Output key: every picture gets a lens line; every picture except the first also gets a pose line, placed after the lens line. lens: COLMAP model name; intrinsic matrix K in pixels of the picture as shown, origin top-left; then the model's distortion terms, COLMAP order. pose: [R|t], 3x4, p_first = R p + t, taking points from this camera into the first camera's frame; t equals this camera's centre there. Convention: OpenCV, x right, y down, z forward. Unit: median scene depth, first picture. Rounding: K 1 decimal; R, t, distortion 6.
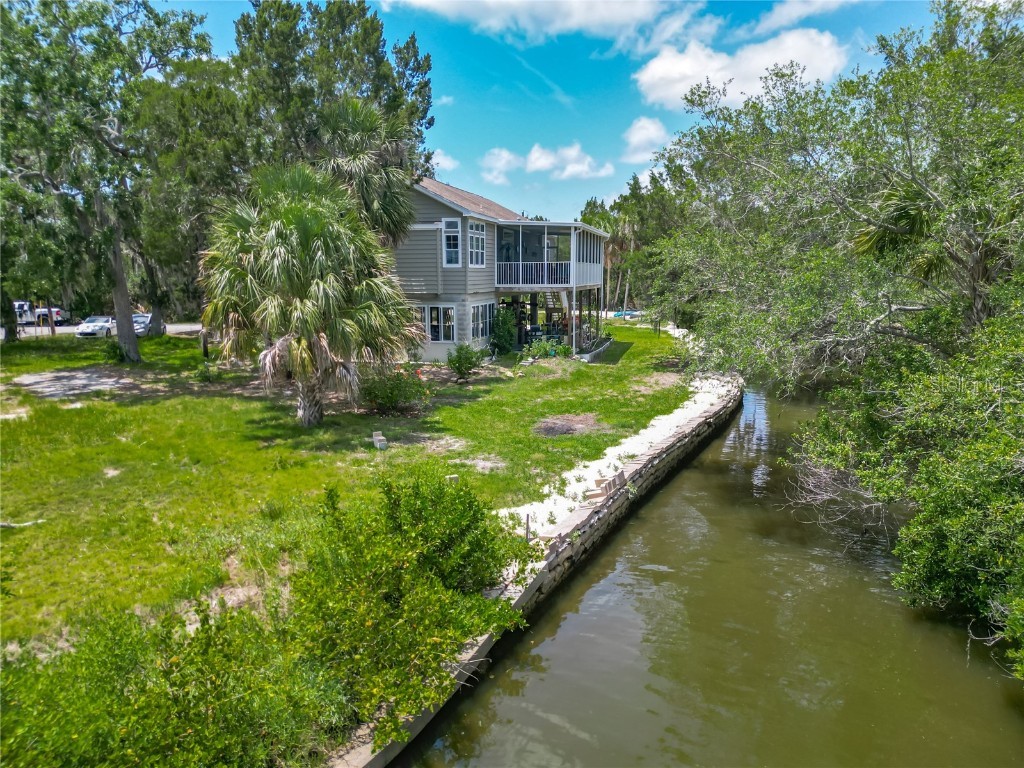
lens RADIAL K [[719.4, 0, 512.0], [0, 719.4, 384.0], [0, 0, 1]] dist [0.041834, -0.051624]
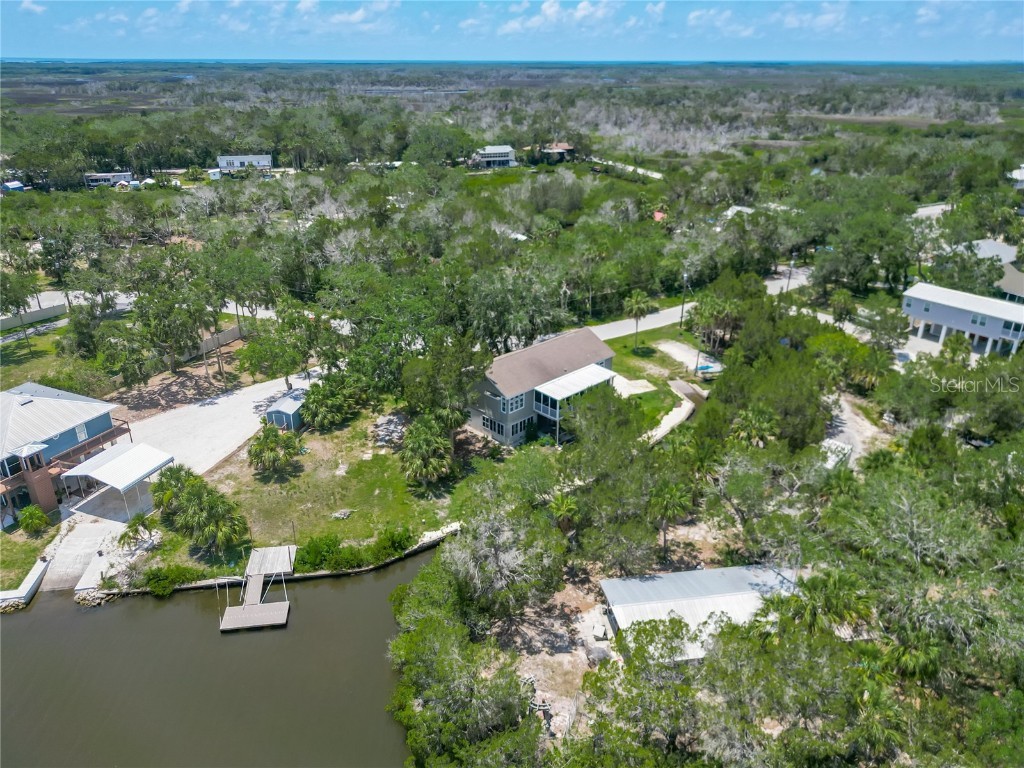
lens RADIAL K [[734.8, 0, 509.4], [0, 734.8, 383.3], [0, 0, 1]] dist [0.048527, -0.057122]
pose [[0.854319, 0.216618, -0.472456, 1.854664], [-0.084582, 0.954836, 0.284840, -1.610827], [0.512820, -0.203383, 0.834057, -1.940563]]
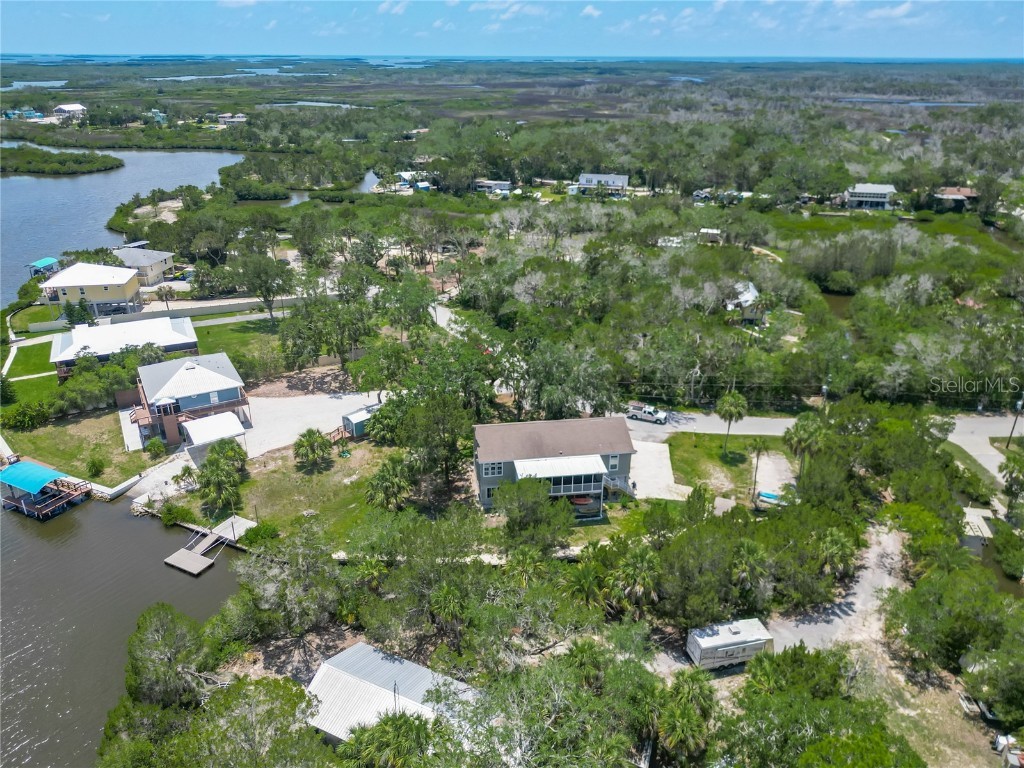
lens RADIAL K [[741.6, 0, 505.3], [0, 741.6, 387.1], [0, 0, 1]] dist [0.045313, -0.055662]
pose [[0.385838, 0.383999, -0.838853, 3.575309], [-0.142740, 0.923159, 0.356936, -2.405460], [0.911457, -0.017981, 0.411001, -0.215830]]
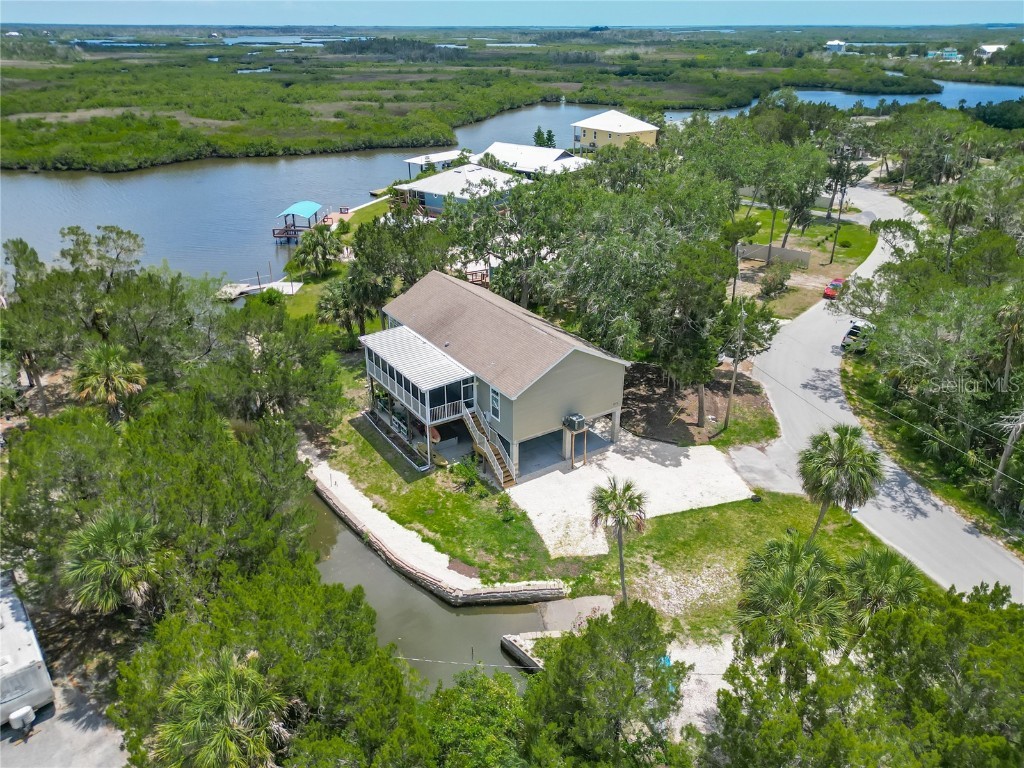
lens RADIAL K [[741.6, 0, 505.3], [0, 741.6, 387.1], [0, 0, 1]] dist [0.045313, -0.055662]
pose [[-0.683902, 0.324472, -0.653449, 1.672656], [-0.104266, 0.842996, 0.527718, -1.748092], [0.722085, 0.429040, -0.542696, 3.646144]]
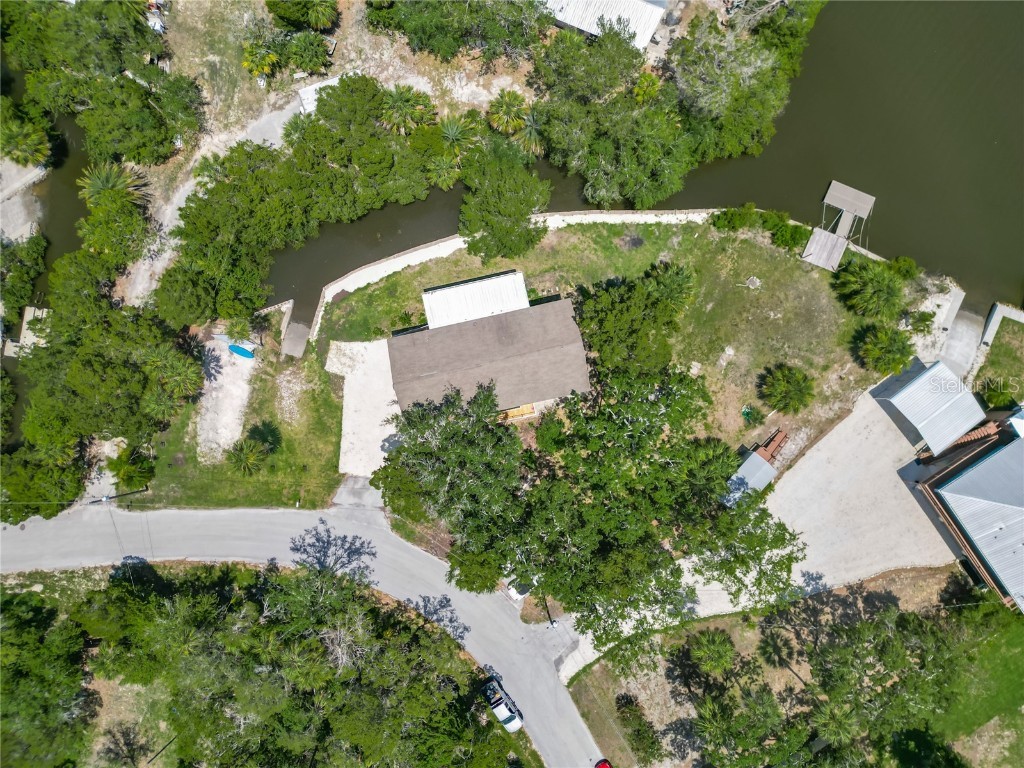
lens RADIAL K [[737.7, 0, 503.8], [0, 737.7, 386.1], [0, 0, 1]] dist [0.053272, -0.053594]
pose [[-0.450057, -0.891956, 0.043170, -0.510131], [0.158665, -0.032297, 0.986804, -4.218369], [-0.878791, 0.450968, 0.156058, 1.390860]]
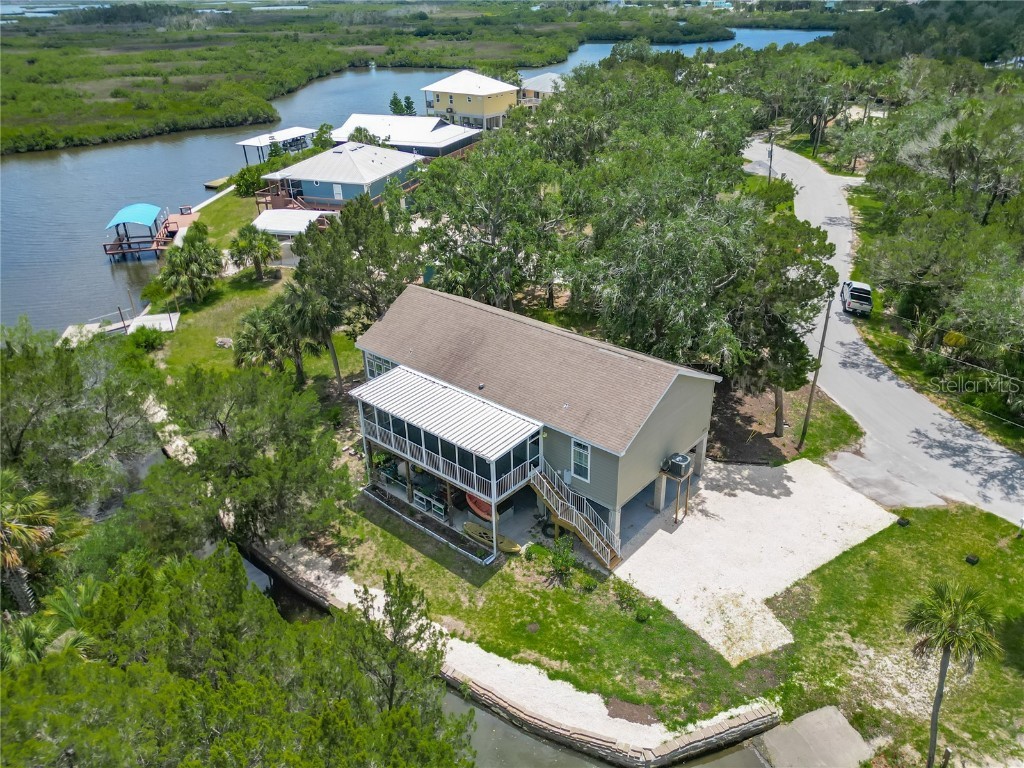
lens RADIAL K [[756.8, 0, 507.0], [0, 756.8, 383.5], [0, 0, 1]] dist [0.054239, -0.055103]
pose [[-0.455983, 0.429291, -0.779608, 1.573508], [-0.106212, 0.843467, 0.526576, -1.531487], [0.883628, 0.322914, -0.339010, 2.724986]]
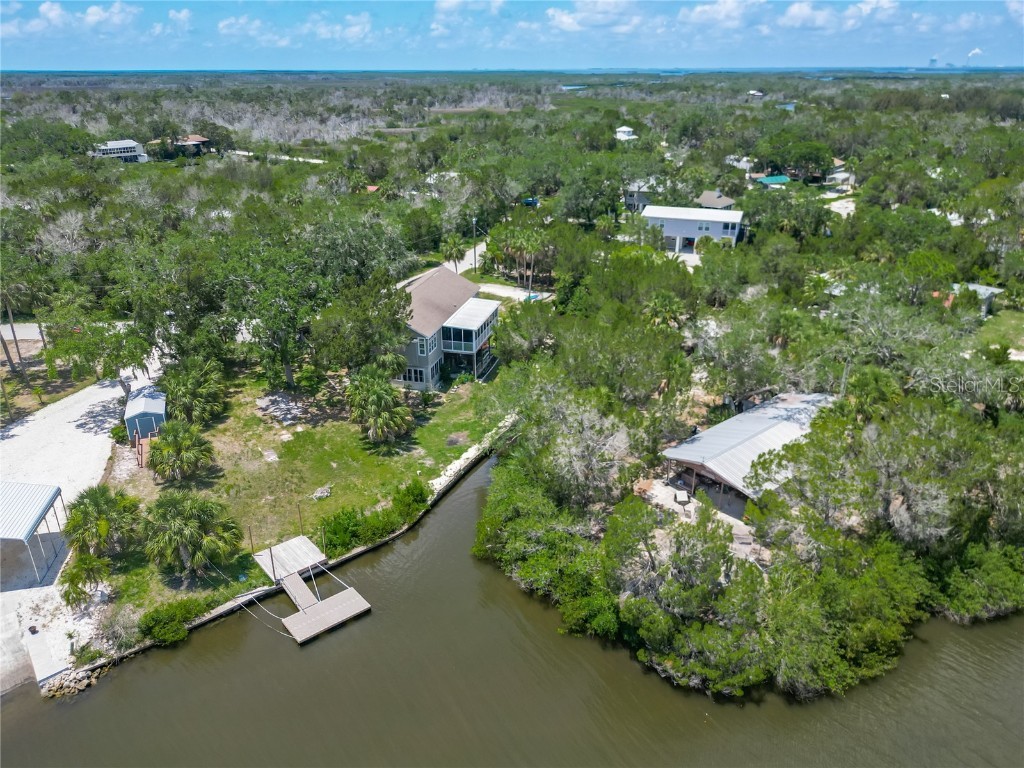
lens RADIAL K [[737.7, 0, 503.8], [0, 737.7, 386.1], [0, 0, 1]] dist [0.053272, -0.053594]
pose [[0.999999, -0.000340, -0.001568, 0.311213], [0.000726, 0.967420, 0.253176, -1.077788], [0.001431, -0.253177, 0.967419, -2.293183]]
